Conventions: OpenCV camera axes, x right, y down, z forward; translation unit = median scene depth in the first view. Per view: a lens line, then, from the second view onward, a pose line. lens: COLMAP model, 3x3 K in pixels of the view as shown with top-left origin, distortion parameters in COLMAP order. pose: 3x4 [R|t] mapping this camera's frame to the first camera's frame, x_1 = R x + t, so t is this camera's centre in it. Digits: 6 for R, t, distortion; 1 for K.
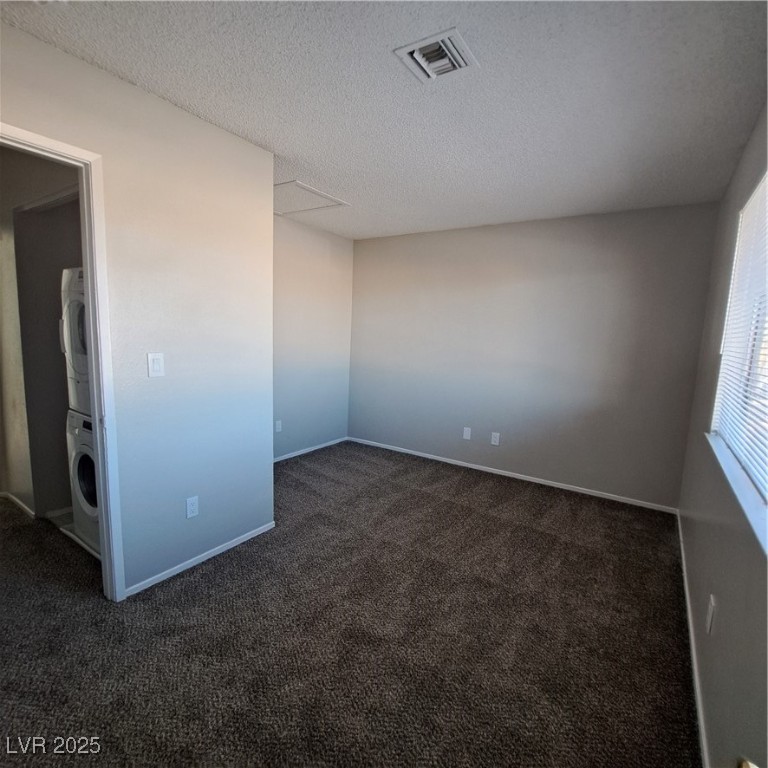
lens RADIAL K [[411.9, 0, 386.7], [0, 411.9, 384.8], [0, 0, 1]] dist [-0.006746, -0.008220]
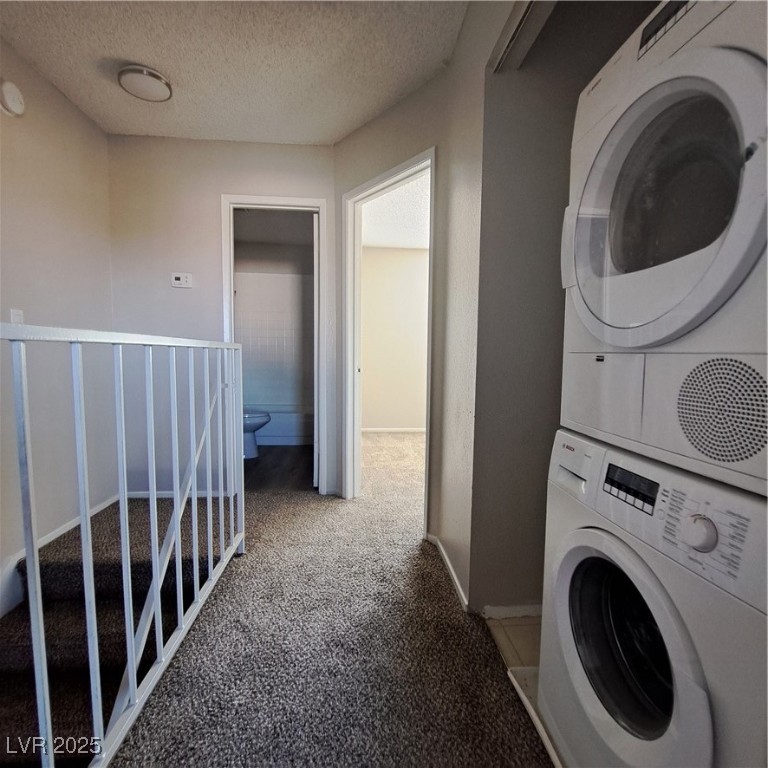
lens RADIAL K [[411.9, 0, 386.7], [0, 411.9, 384.8], [0, 0, 1]] dist [-0.006746, -0.008220]
pose [[0.616354, 0.025948, -0.787042, -0.516510], [-0.097286, 0.994309, -0.043406, 0.047513], [0.781437, 0.103321, 0.615371, 0.552937]]
